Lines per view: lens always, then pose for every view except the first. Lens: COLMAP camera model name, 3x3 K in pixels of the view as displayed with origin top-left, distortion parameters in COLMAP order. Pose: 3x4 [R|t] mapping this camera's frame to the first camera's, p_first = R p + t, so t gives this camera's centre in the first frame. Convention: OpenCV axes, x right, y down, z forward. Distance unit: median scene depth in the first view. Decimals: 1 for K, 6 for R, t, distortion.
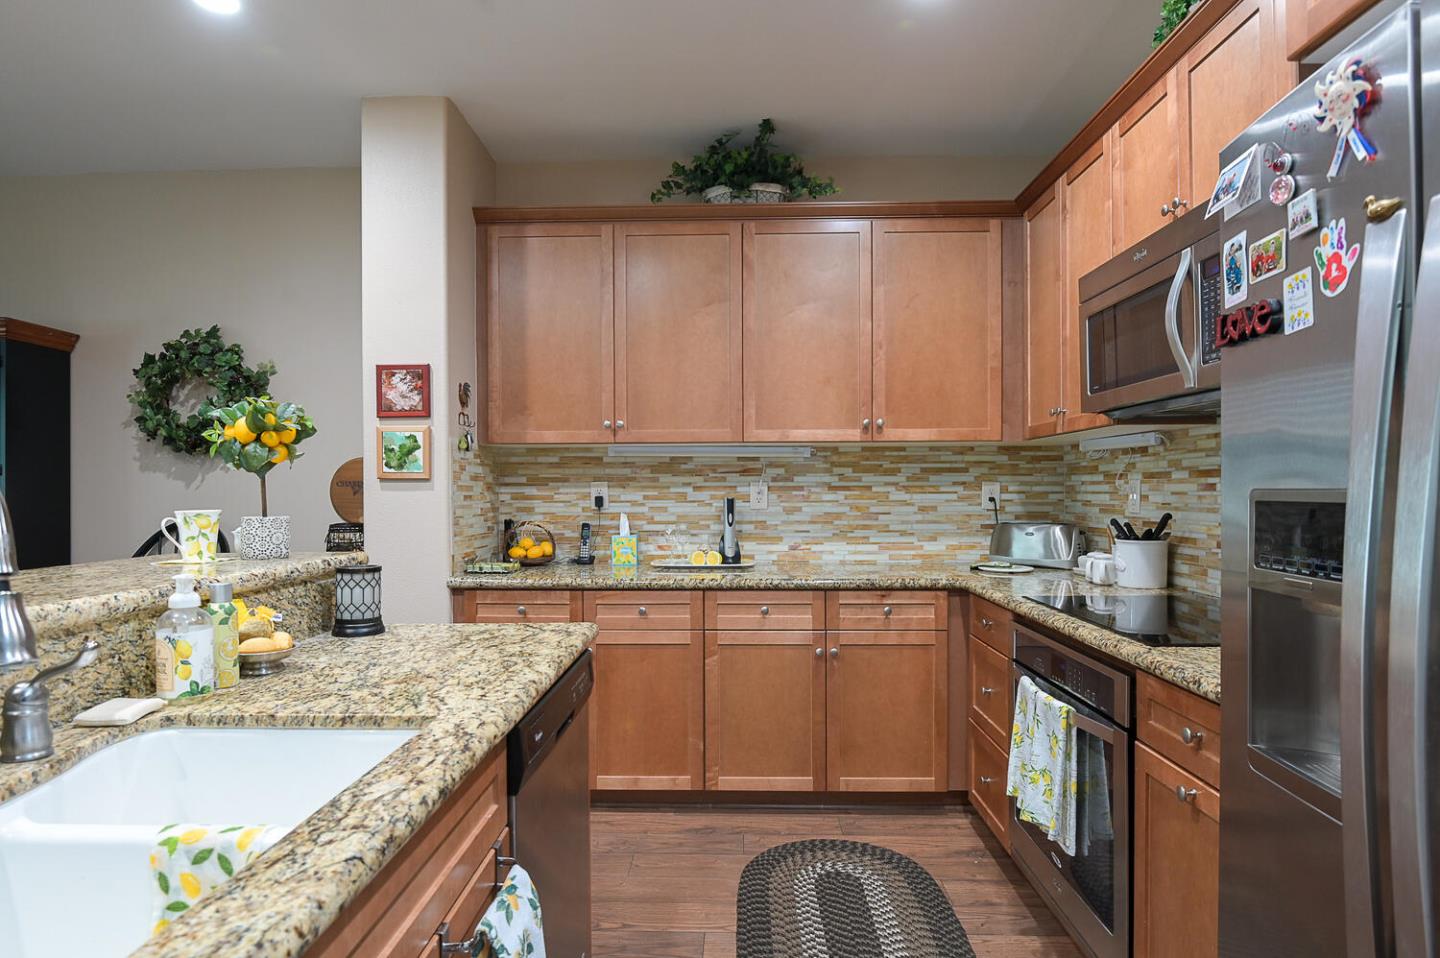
lens RADIAL K [[798.0, 0, 715.9], [0, 798.0, 493.3], [0, 0, 1]] dist [-0.014498, -0.002050]
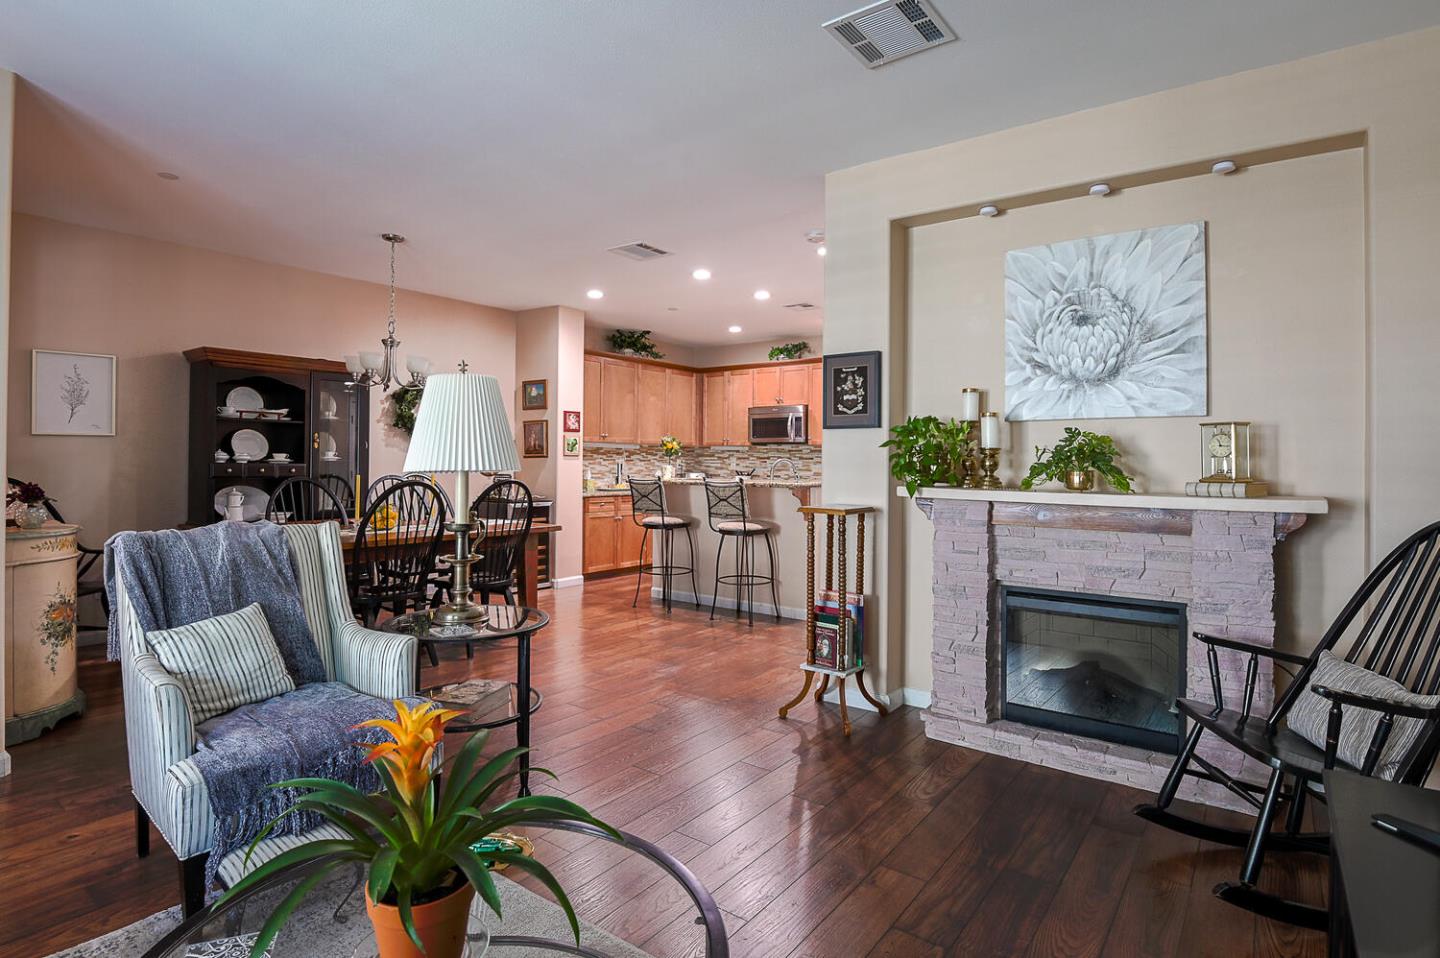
lens RADIAL K [[766.8, 0, 725.2], [0, 766.8, 467.3], [0, 0, 1]] dist [-0.006863, -0.001008]
pose [[0.565484, 0.003801, 0.824751, -1.839078], [-0.006711, 0.999977, -0.000007, 0.014709], [-0.824732, -0.005531, 0.565497, -0.700821]]
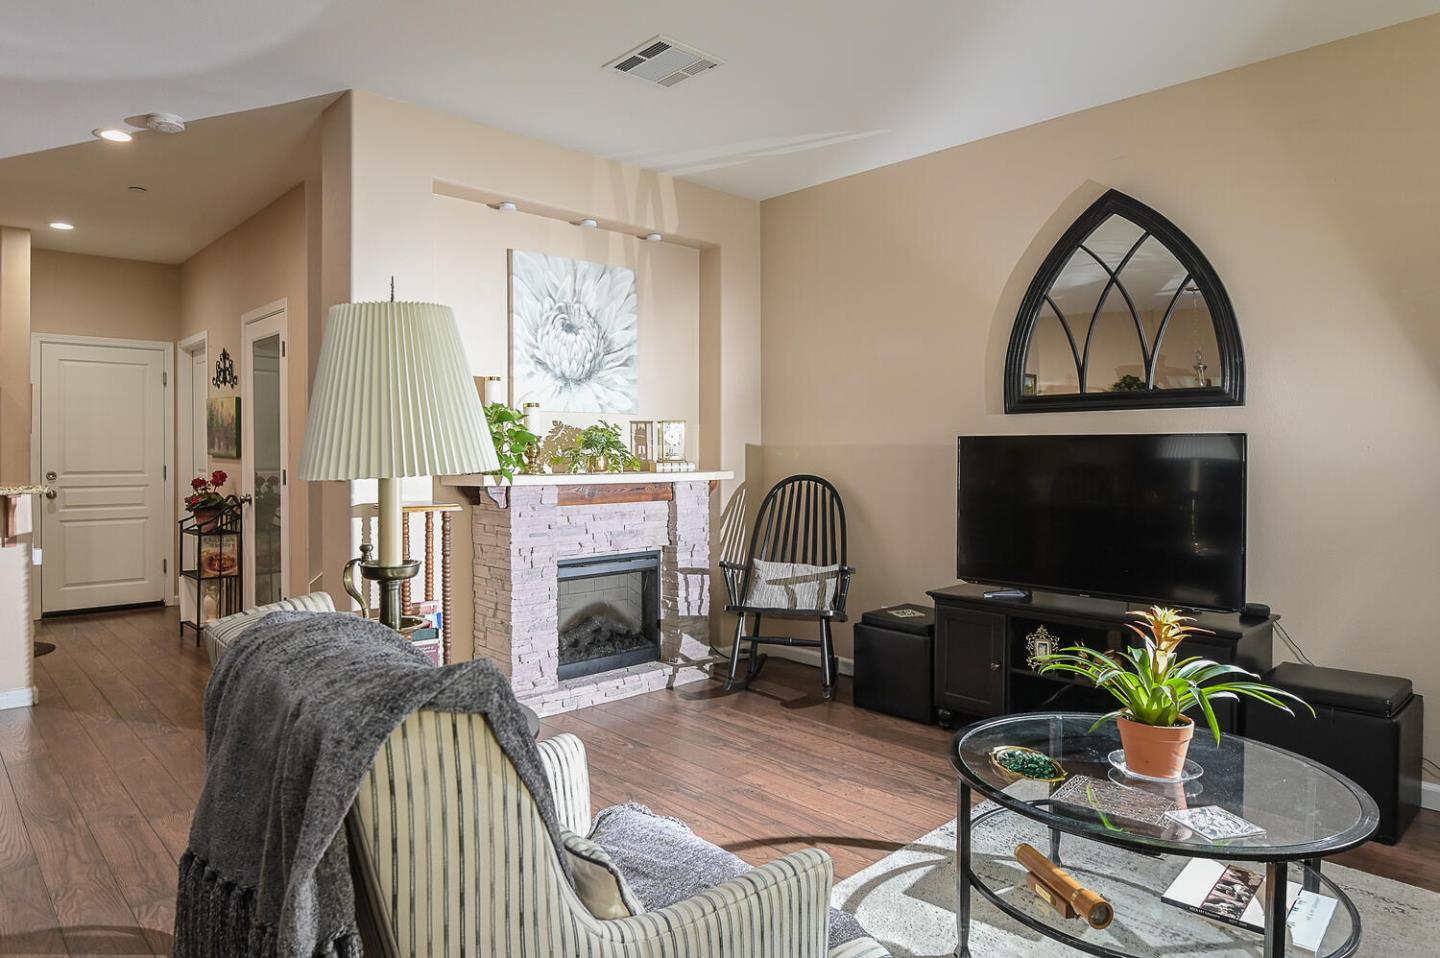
lens RADIAL K [[845.1, 0, 718.4], [0, 845.1, 470.0], [0, 0, 1]] dist [-0.000435, 0.000754]
pose [[-0.699705, -0.009893, 0.714364, -1.842376], [0.008191, 0.999727, 0.021868, 0.011068], [-0.714385, 0.021153, -0.699433, 0.172079]]
